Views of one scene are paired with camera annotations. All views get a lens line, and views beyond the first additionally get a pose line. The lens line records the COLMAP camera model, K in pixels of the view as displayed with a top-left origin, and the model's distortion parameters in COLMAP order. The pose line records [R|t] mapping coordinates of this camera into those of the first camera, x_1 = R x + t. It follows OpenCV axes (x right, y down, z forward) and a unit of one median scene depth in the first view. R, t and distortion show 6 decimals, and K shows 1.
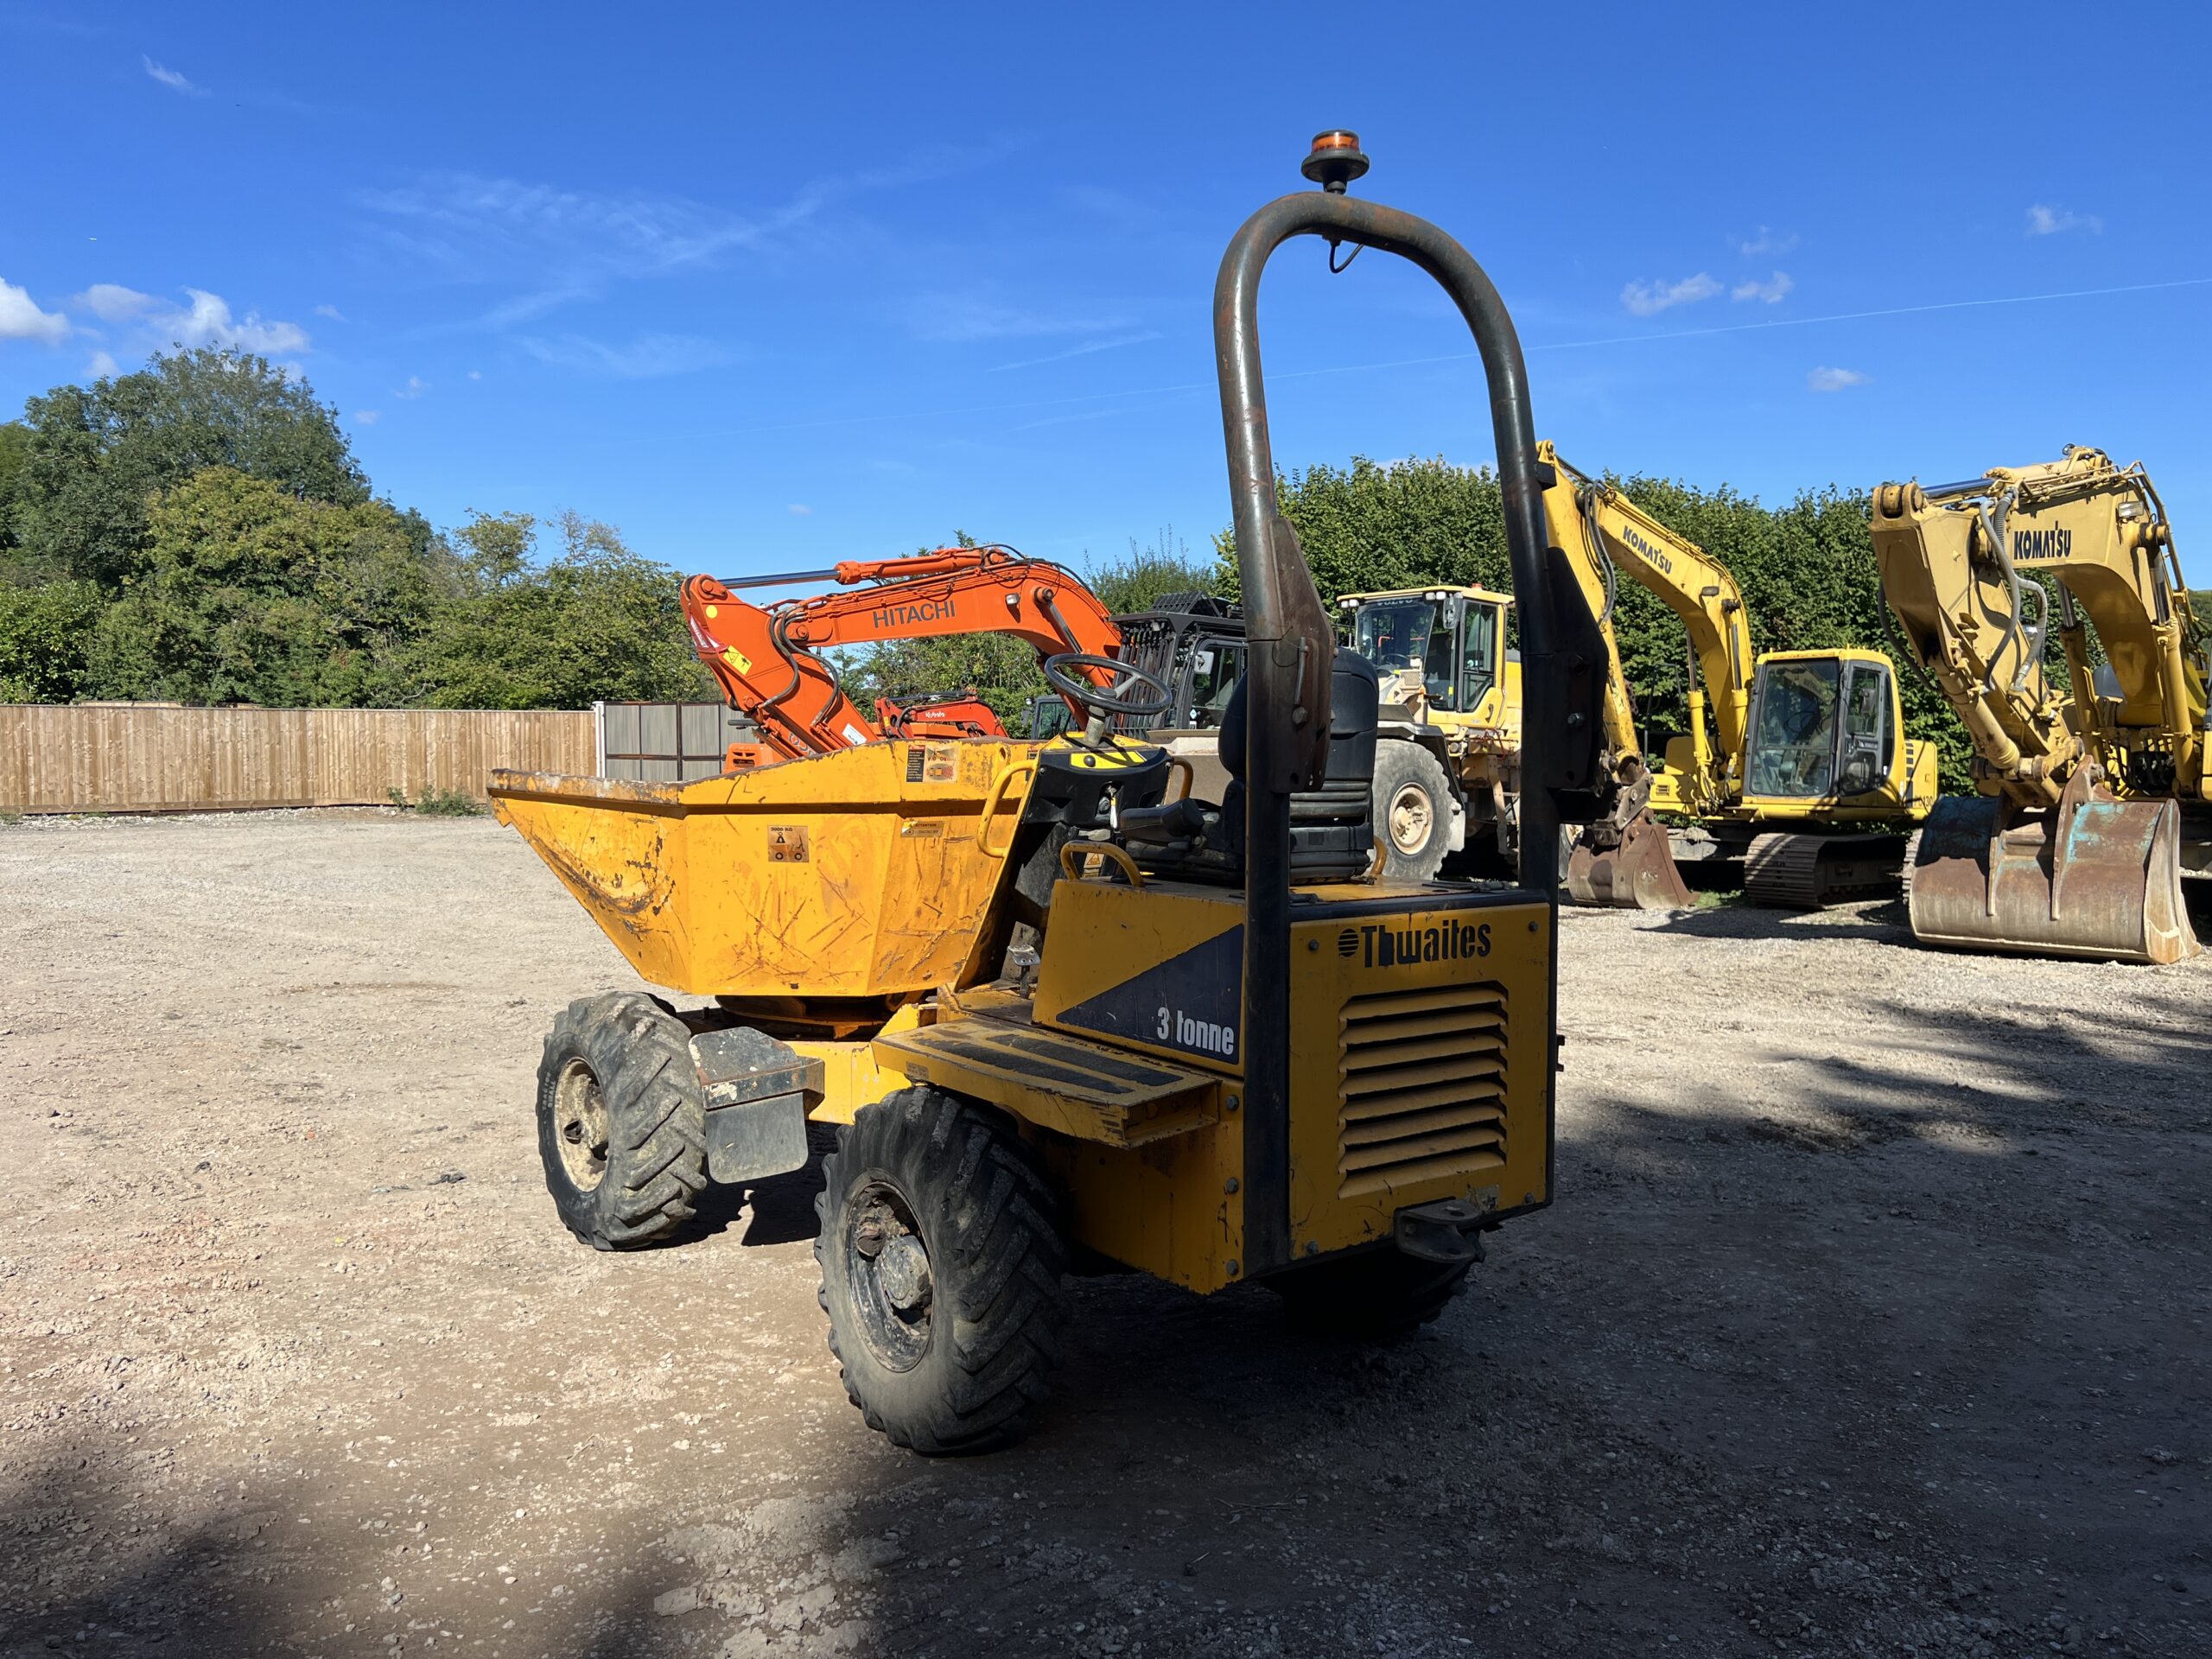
lens RADIAL K [[1651.2, 0, 1098.8], [0, 1651.2, 835.0], [0, 0, 1]] dist [0.060762, -0.065472]
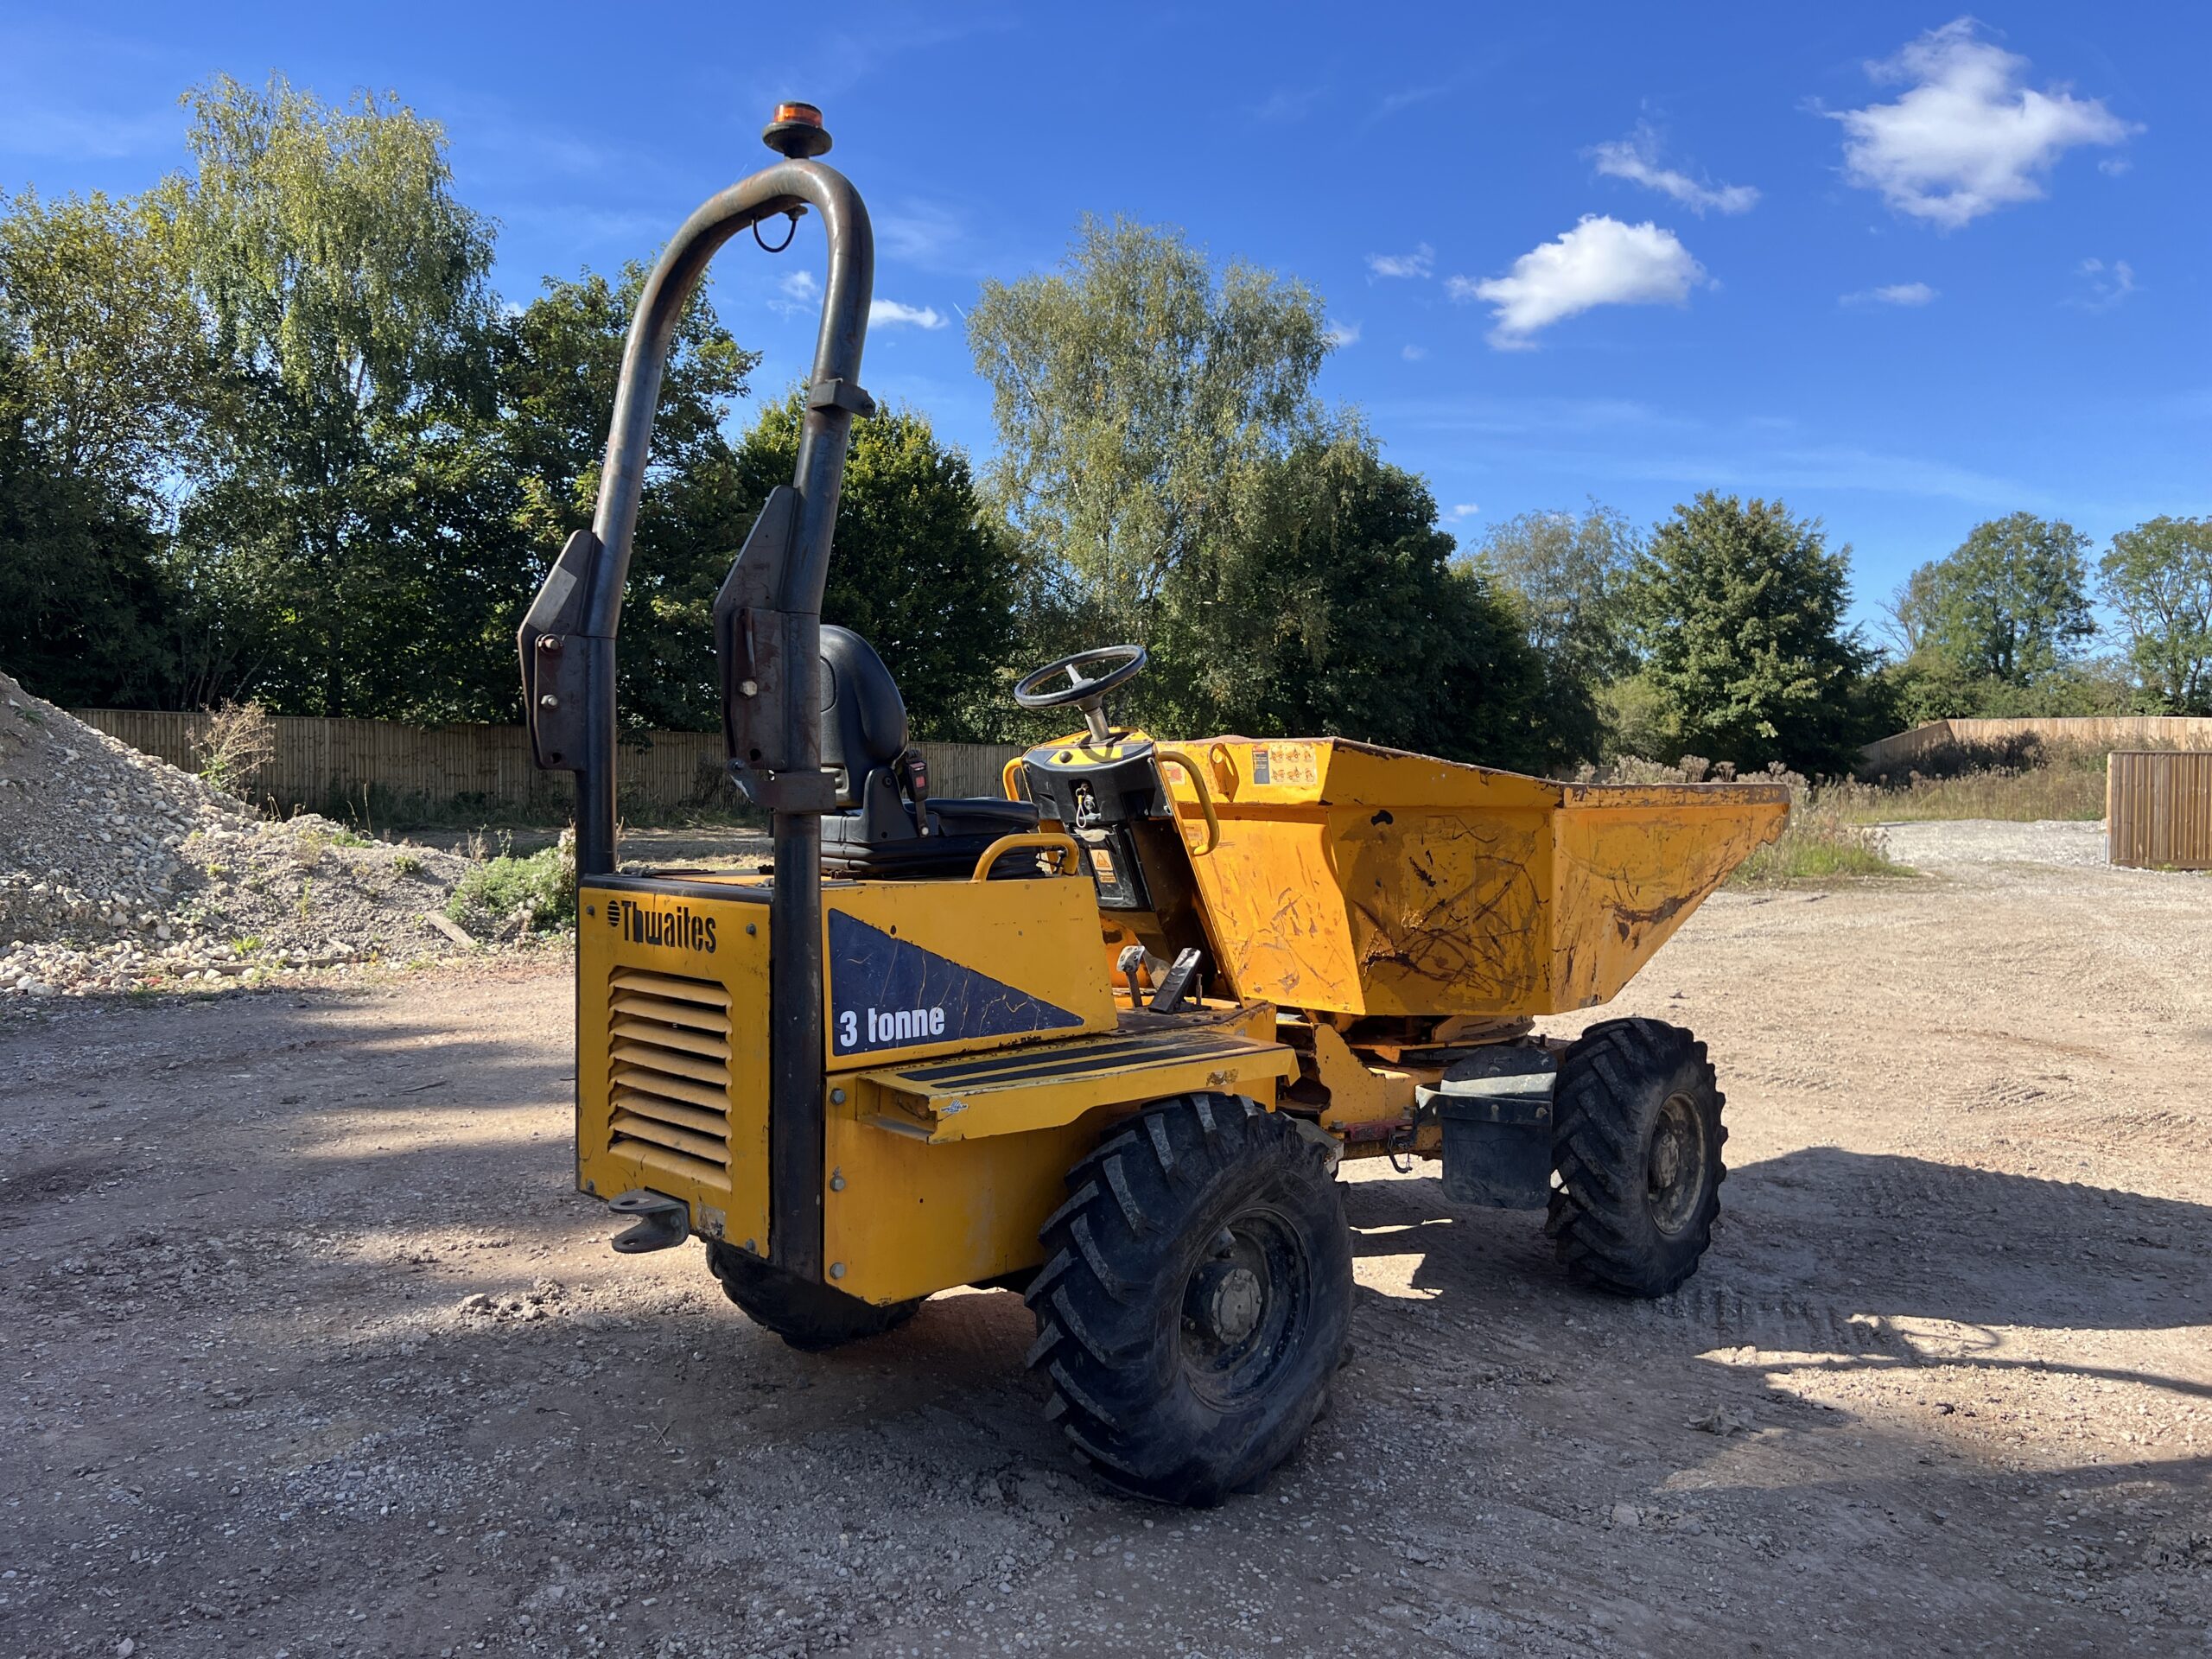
lens RADIAL K [[1659.3, 0, 1098.7], [0, 1659.3, 871.7], [0, 0, 1]] dist [0.033318, -0.004740]
pose [[0.141488, 0.044560, -0.988937, 0.238519], [-0.059533, 0.997561, 0.036431, -0.003512], [0.988148, 0.053720, 0.143795, 0.221239]]
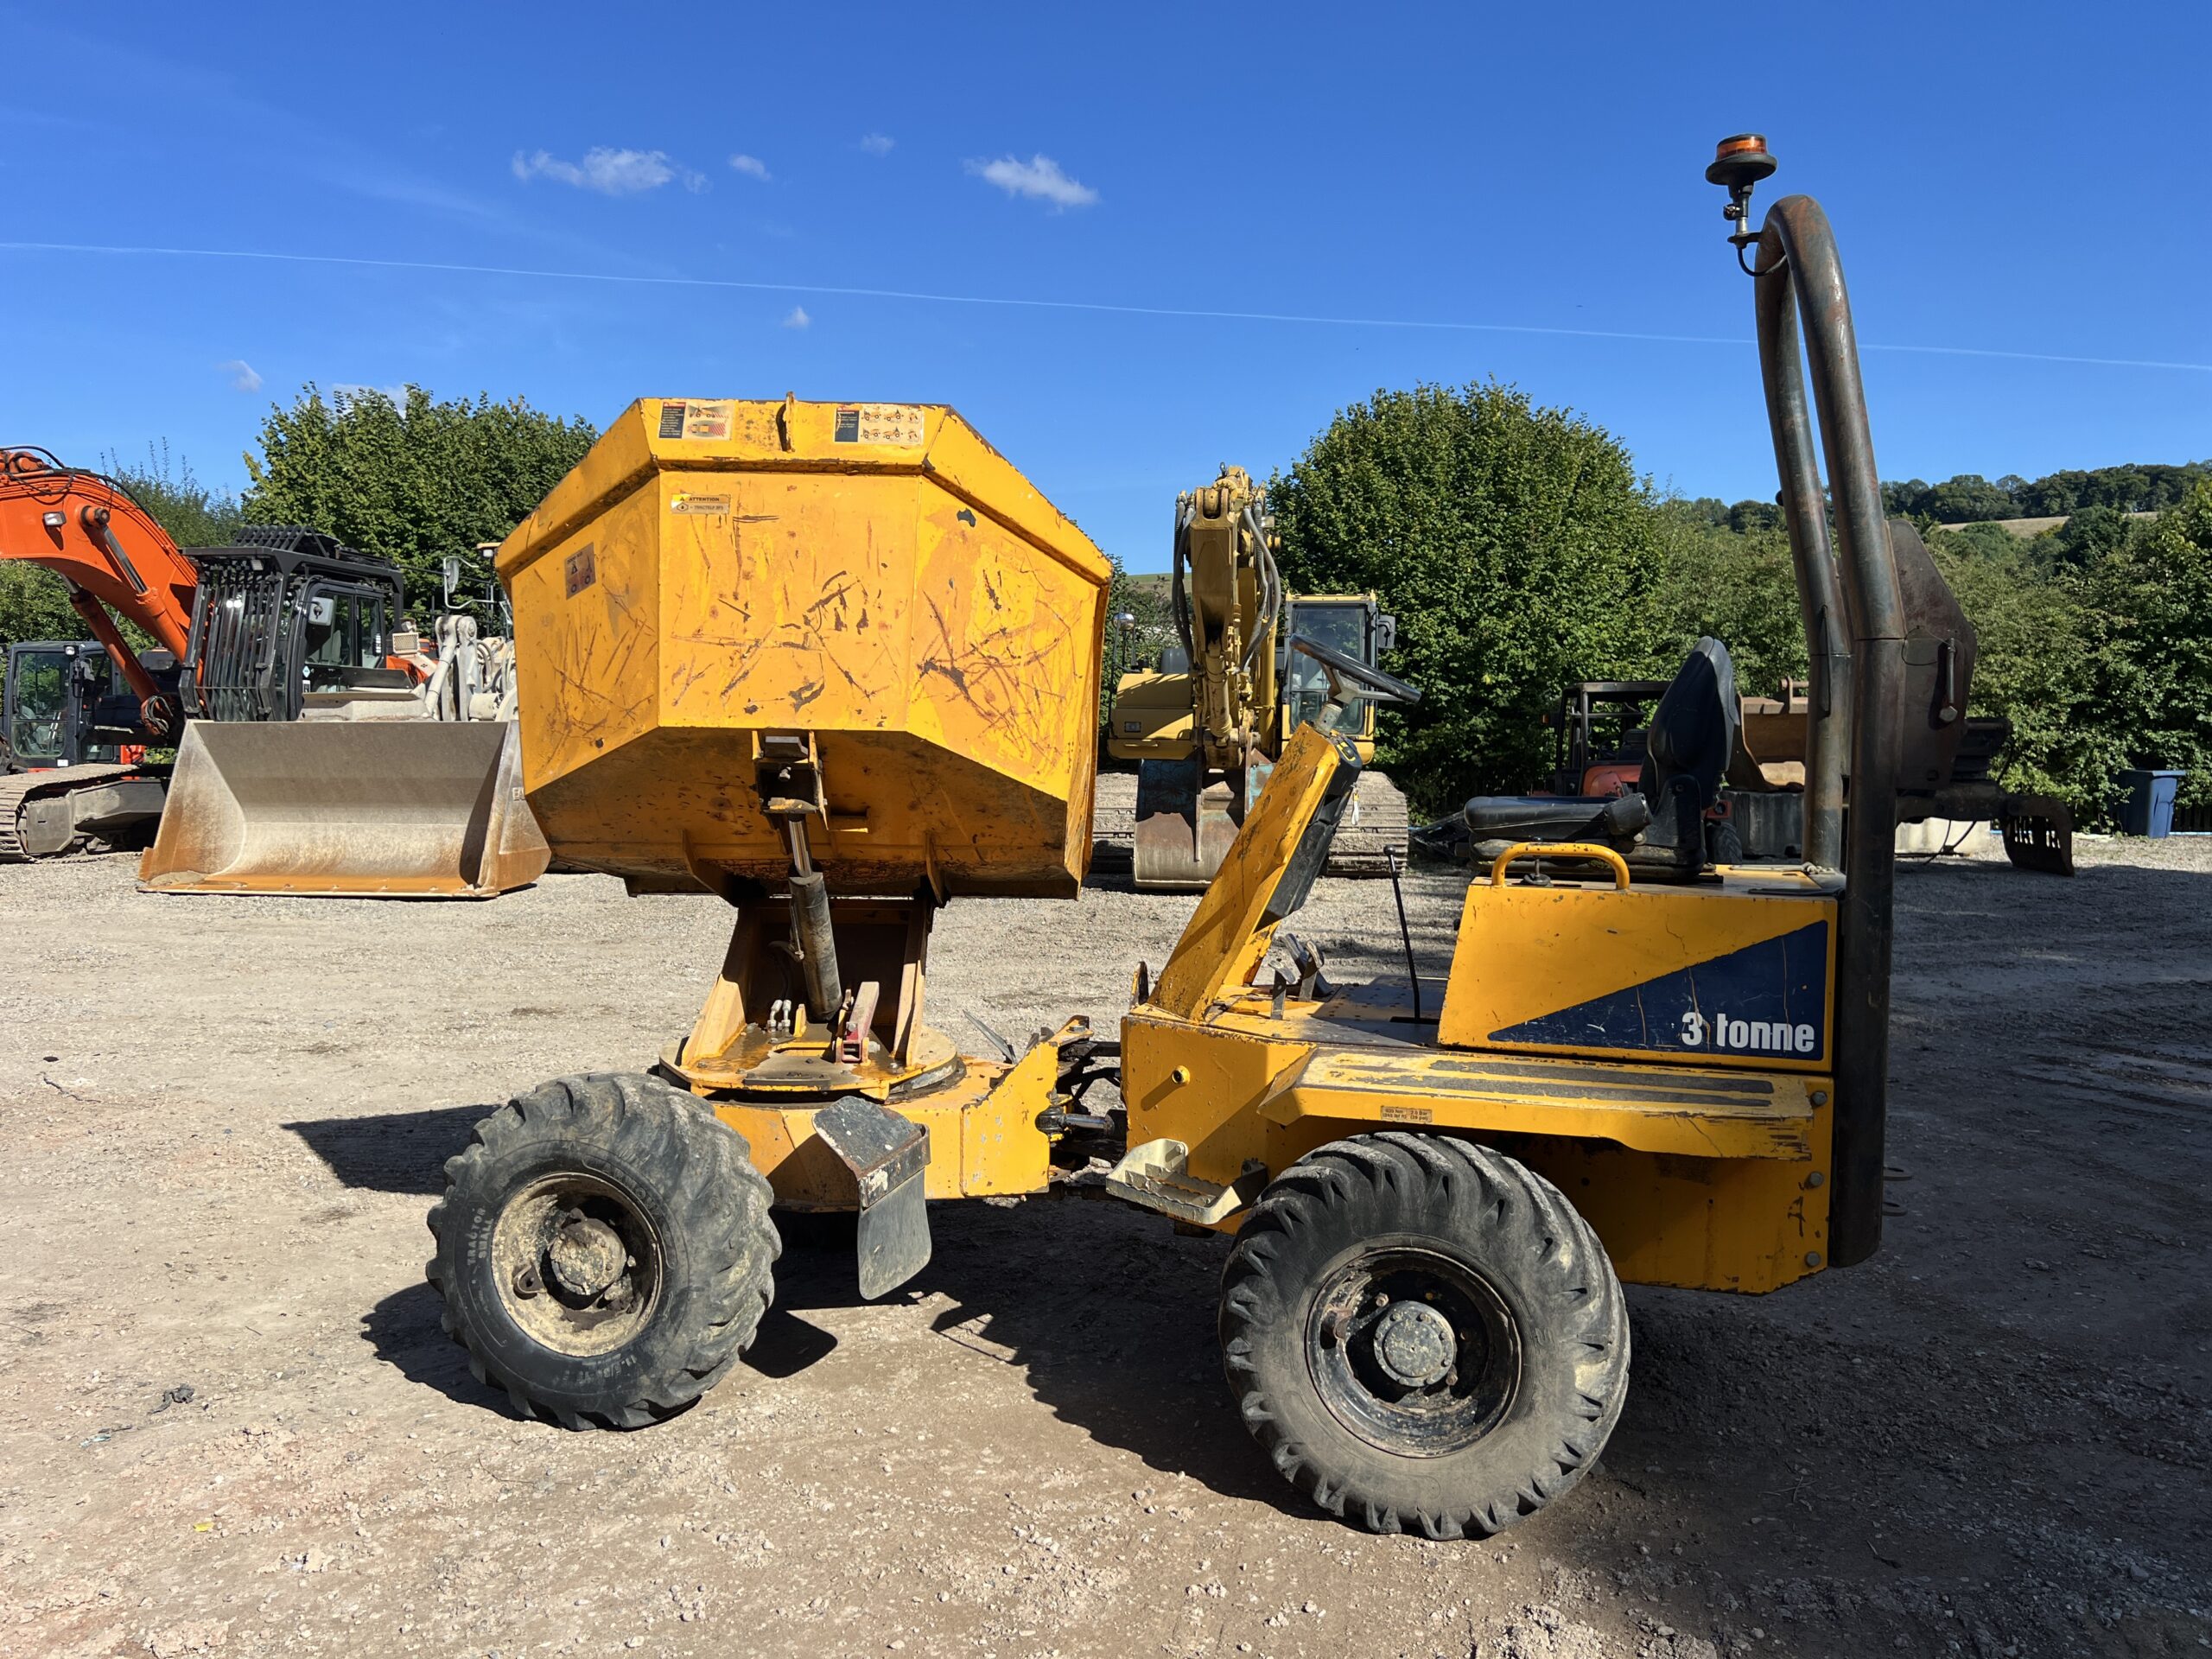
lens RADIAL K [[1651.2, 0, 1098.8], [0, 1651.2, 835.0], [0, 0, 1]] dist [0.060762, -0.065472]
pose [[0.790481, -0.043224, 0.610959, -0.168935], [0.028258, 0.999018, 0.034117, -0.008724], [-0.611834, -0.009705, 0.790927, 0.090093]]
